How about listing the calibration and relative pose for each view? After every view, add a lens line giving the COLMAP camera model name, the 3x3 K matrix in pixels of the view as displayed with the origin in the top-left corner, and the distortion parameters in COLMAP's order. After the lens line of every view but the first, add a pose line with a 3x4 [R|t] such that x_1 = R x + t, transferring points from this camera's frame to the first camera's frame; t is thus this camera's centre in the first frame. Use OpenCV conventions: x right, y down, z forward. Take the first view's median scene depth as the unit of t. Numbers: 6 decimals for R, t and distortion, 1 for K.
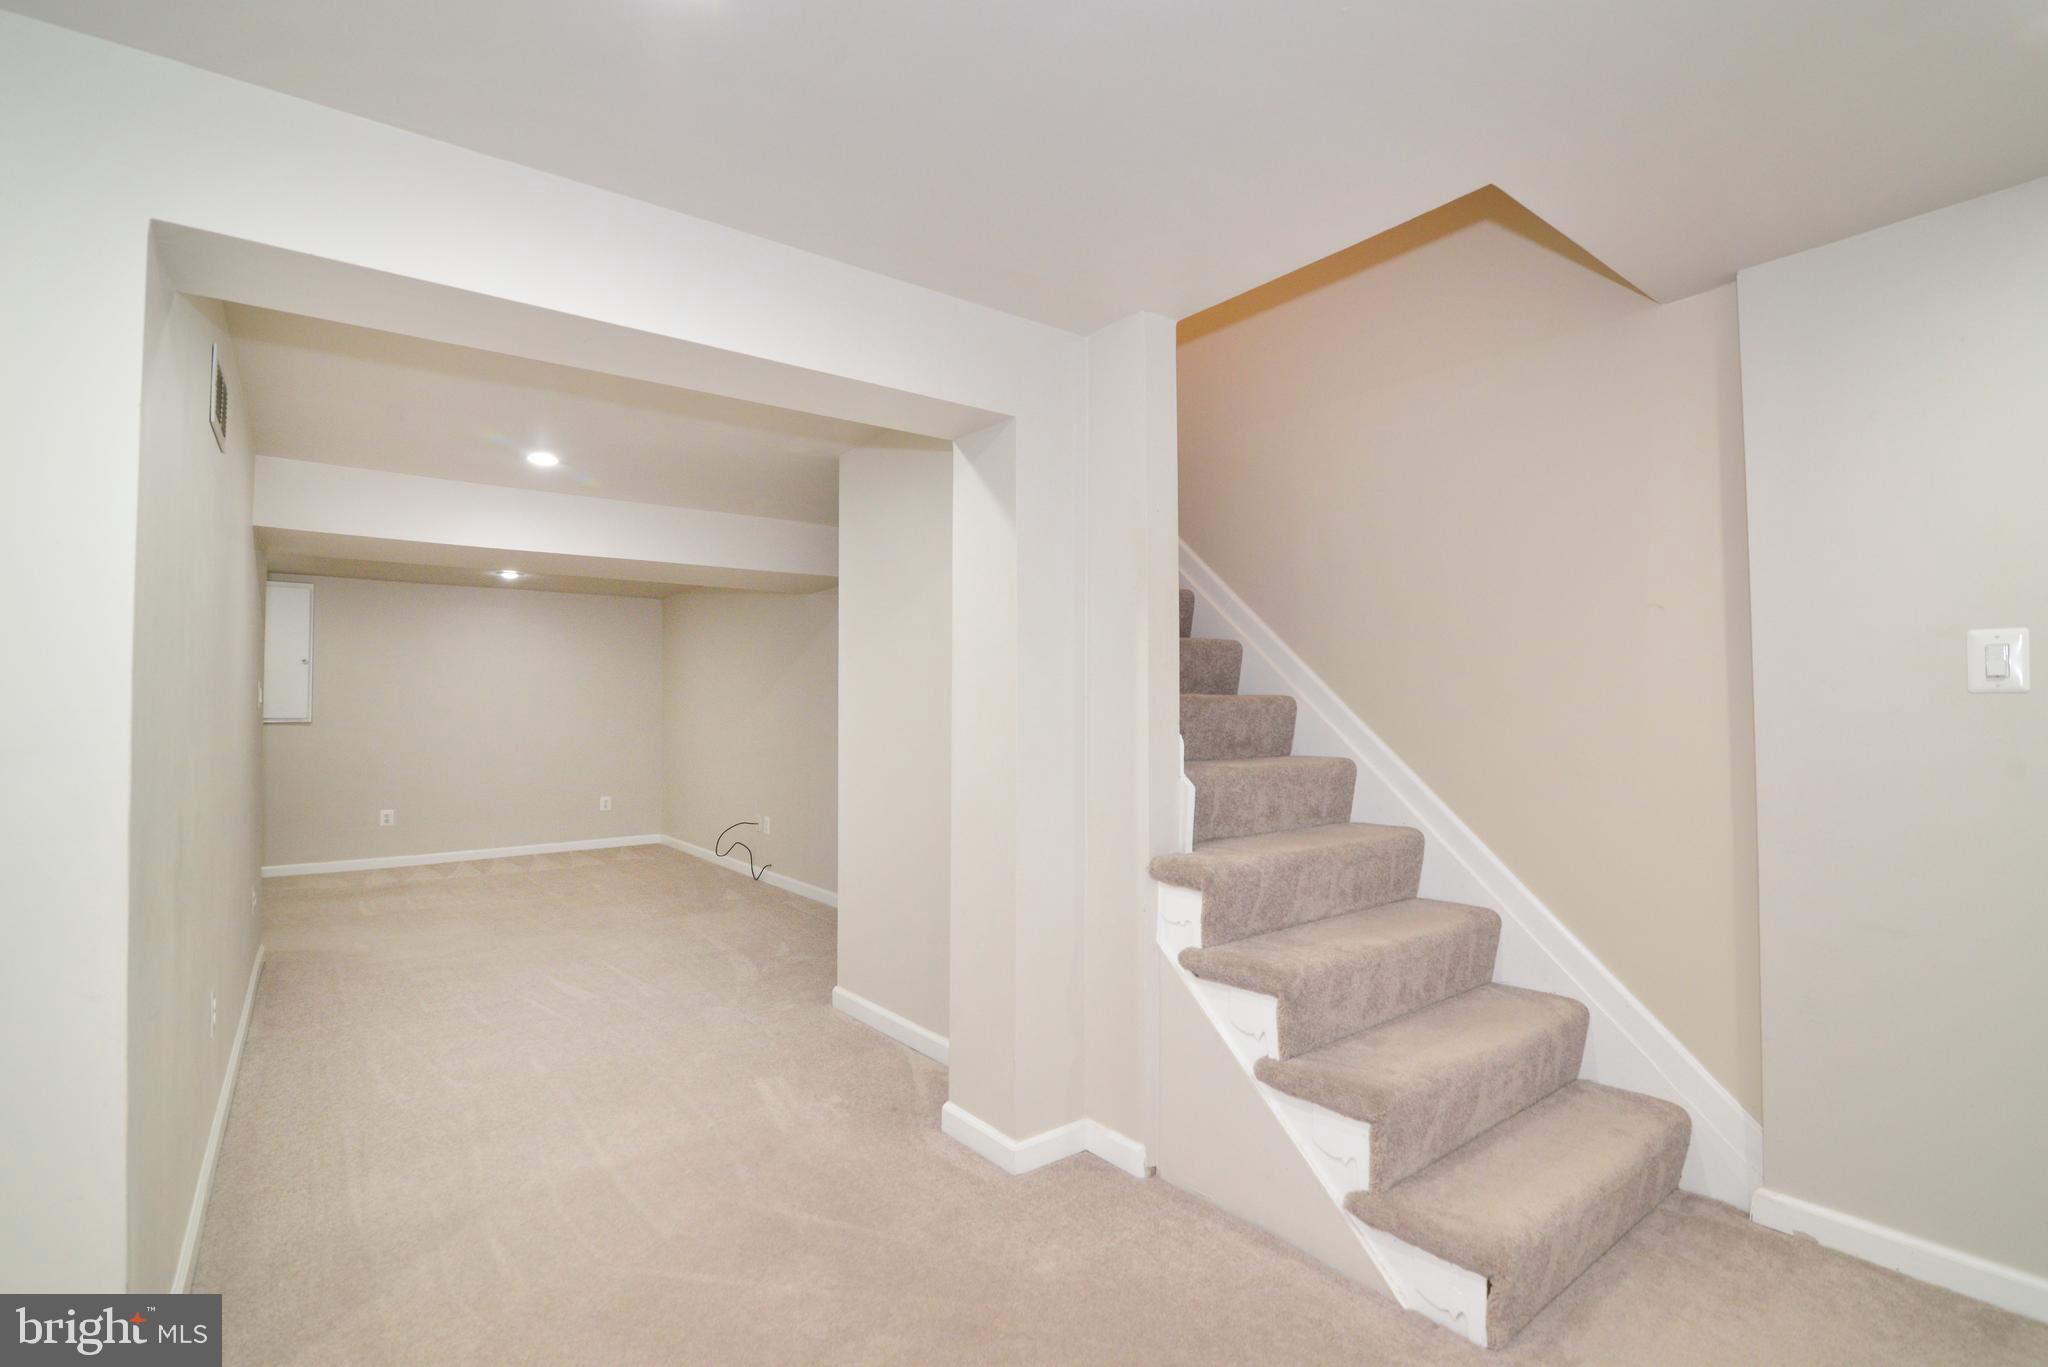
lens RADIAL K [[932.7, 0, 1024.0], [0, 932.7, 683.5], [0, 0, 1]] dist [-0.021204, 0.000510]
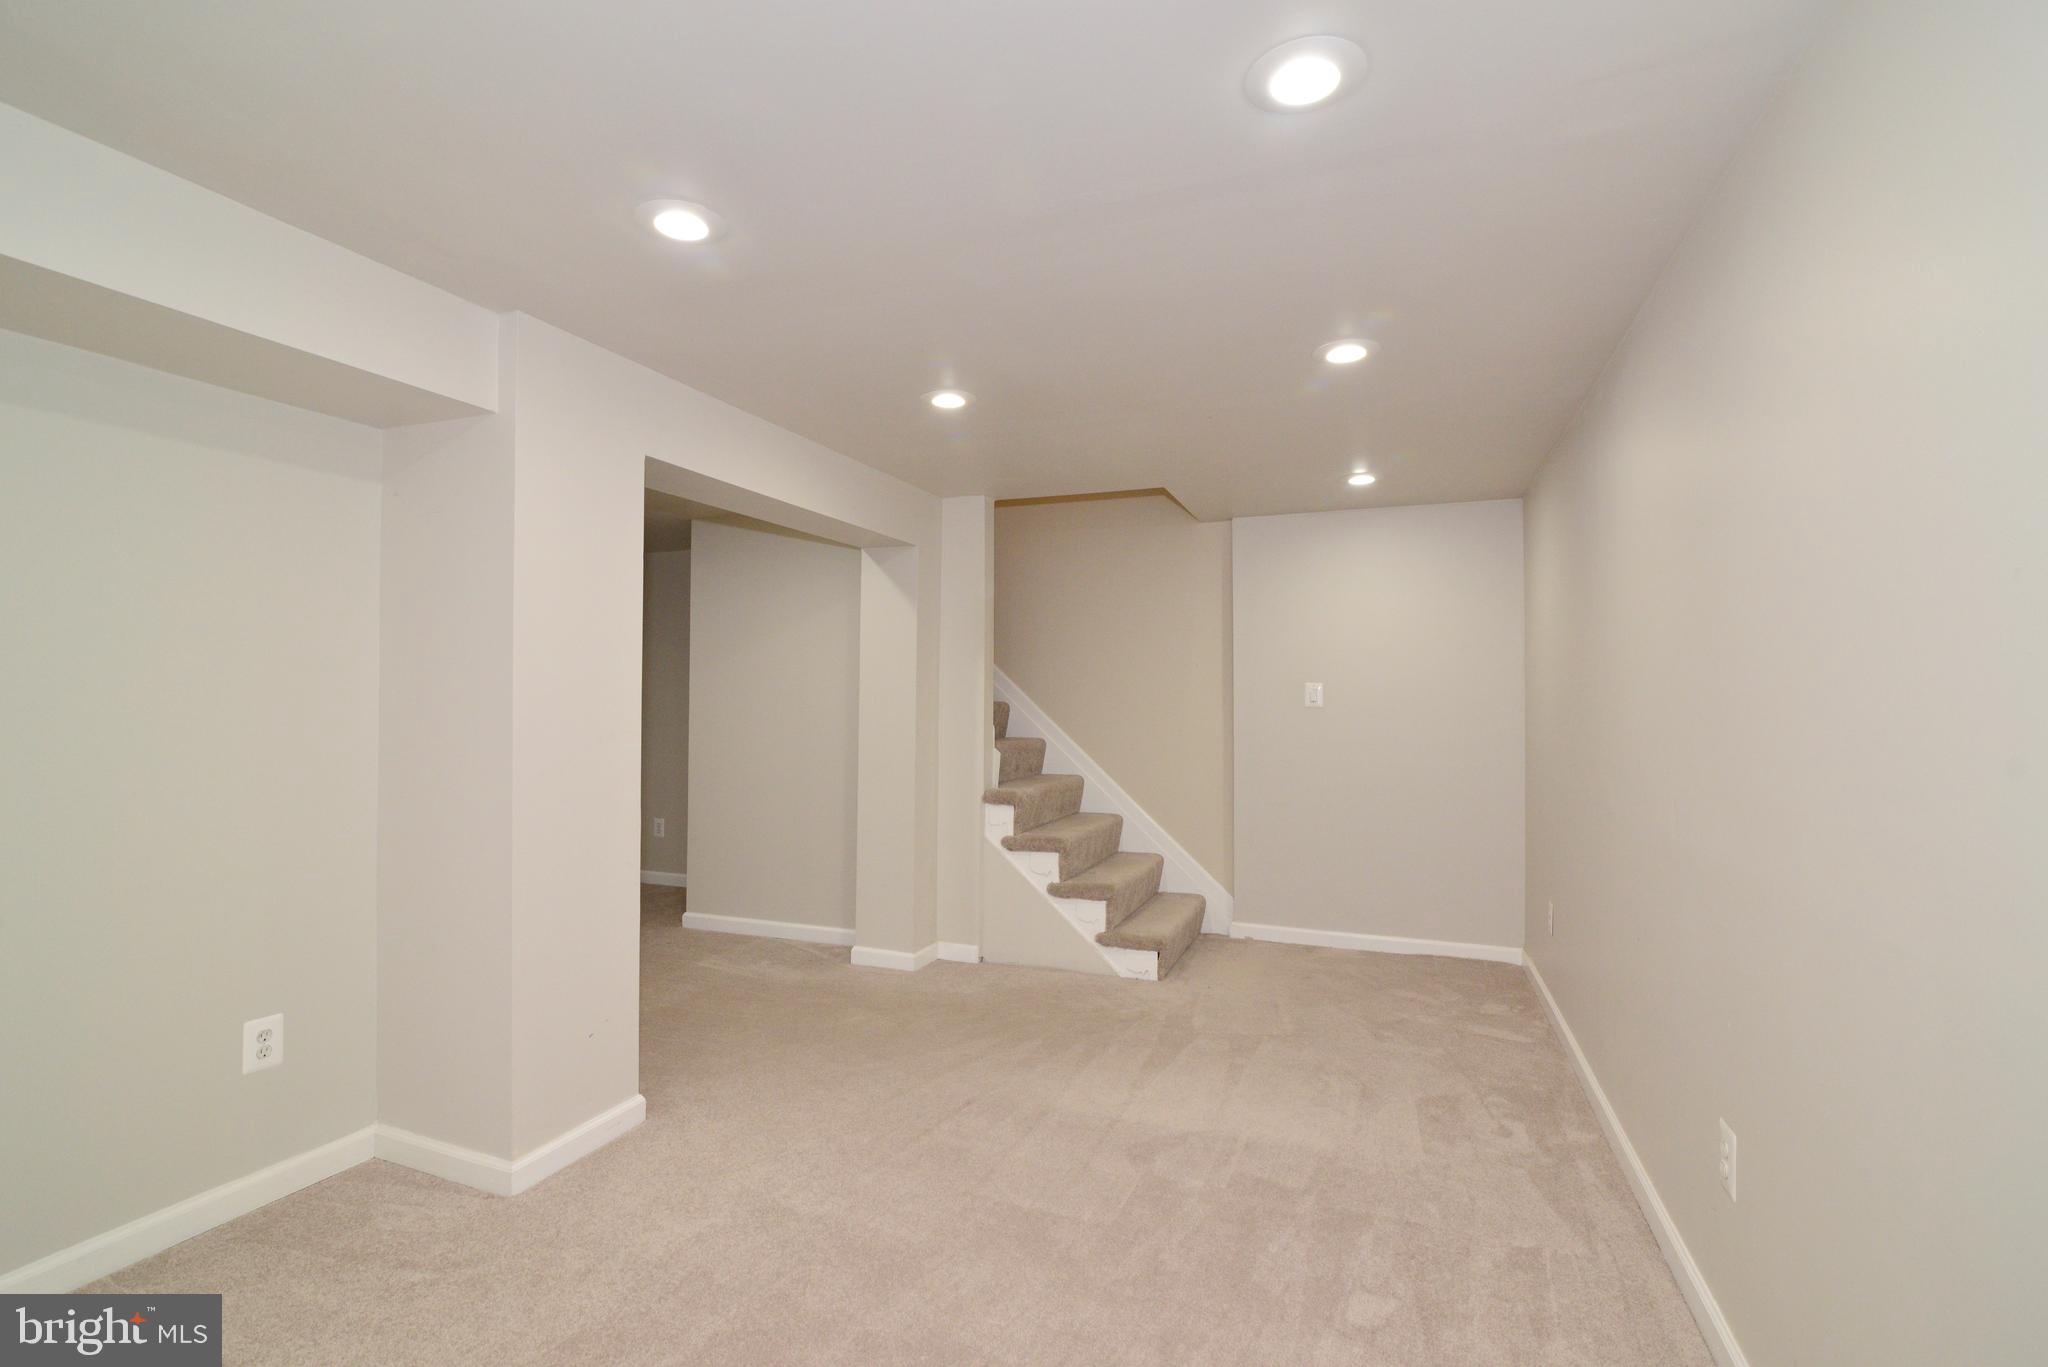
lens RADIAL K [[932.7, 0, 1024.0], [0, 932.7, 683.5], [0, 0, 1]] dist [-0.021204, 0.000510]
pose [[0.854709, 0.022570, 0.518616, -0.798007], [-0.028489, 0.999588, 0.003450, -0.038492], [-0.518325, -0.017723, 0.855000, -0.657582]]
